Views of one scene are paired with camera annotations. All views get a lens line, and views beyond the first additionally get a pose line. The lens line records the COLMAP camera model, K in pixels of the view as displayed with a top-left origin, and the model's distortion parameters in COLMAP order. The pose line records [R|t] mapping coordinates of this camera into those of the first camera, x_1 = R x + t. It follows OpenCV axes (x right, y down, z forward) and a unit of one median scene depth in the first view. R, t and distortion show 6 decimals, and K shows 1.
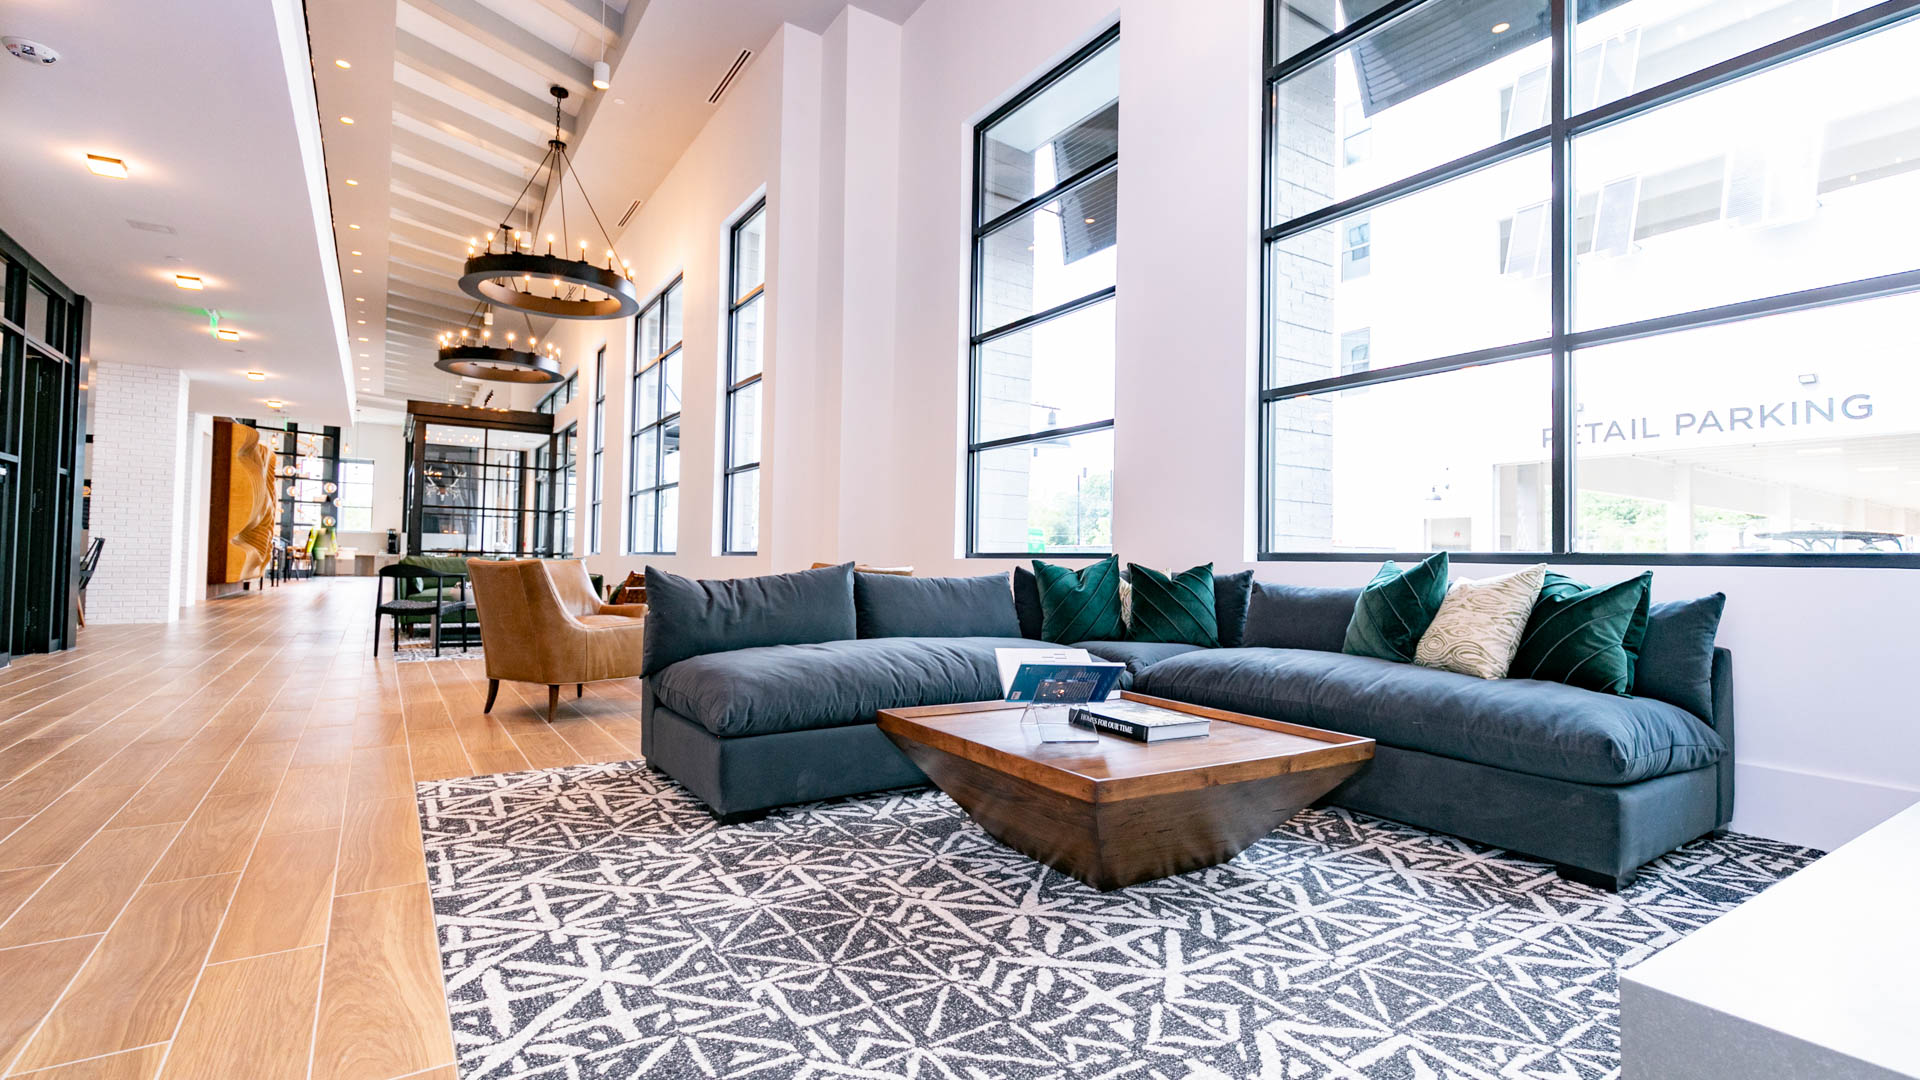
lens RADIAL K [[882.4, 0, 955.0], [0, 882.4, 548.3], [0, 0, 1]] dist [0.012738, -0.000425]
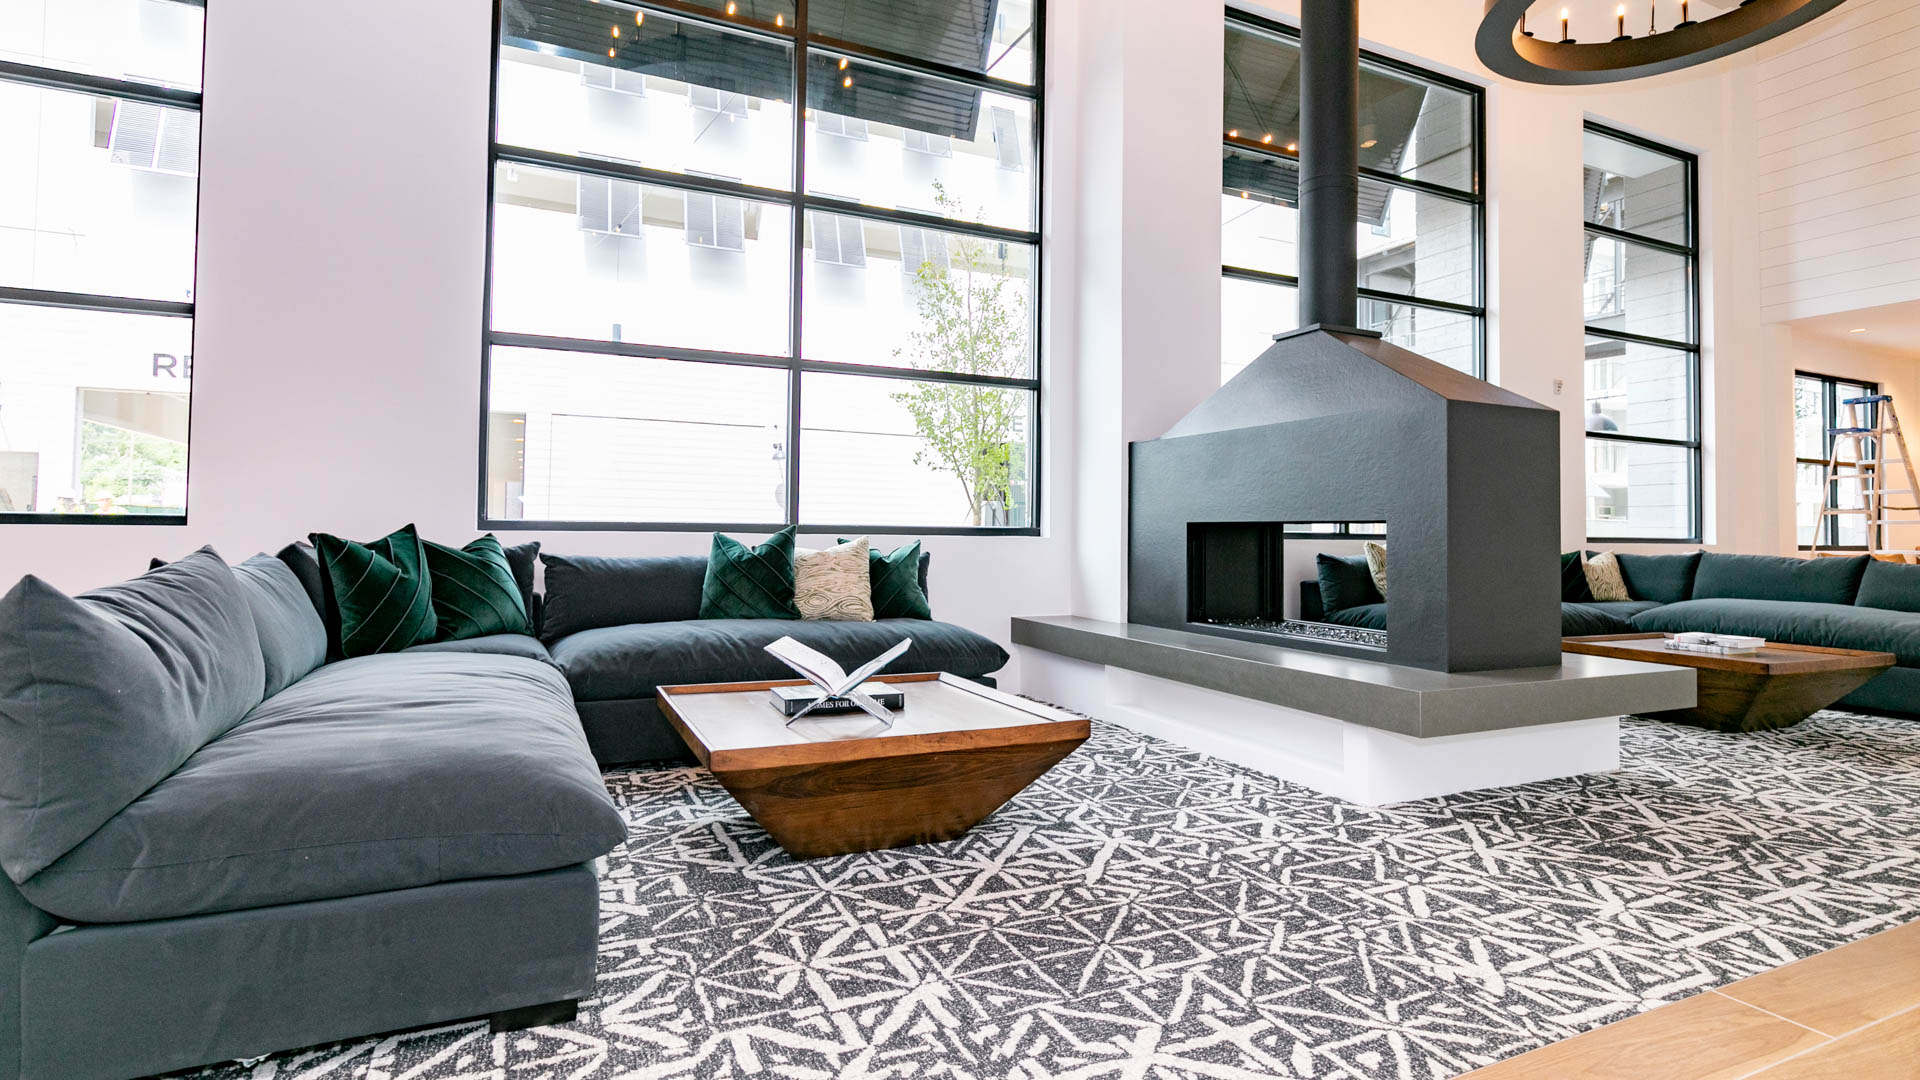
lens RADIAL K [[984.6, 0, 957.0], [0, 984.6, 525.4], [0, 0, 1]] dist [-0.002406, -0.000365]
pose [[0.137895, -0.010553, 0.990391, -1.077024], [-0.024472, 0.999602, 0.014058, -0.028634], [-0.990145, -0.026176, 0.137581, 0.843458]]
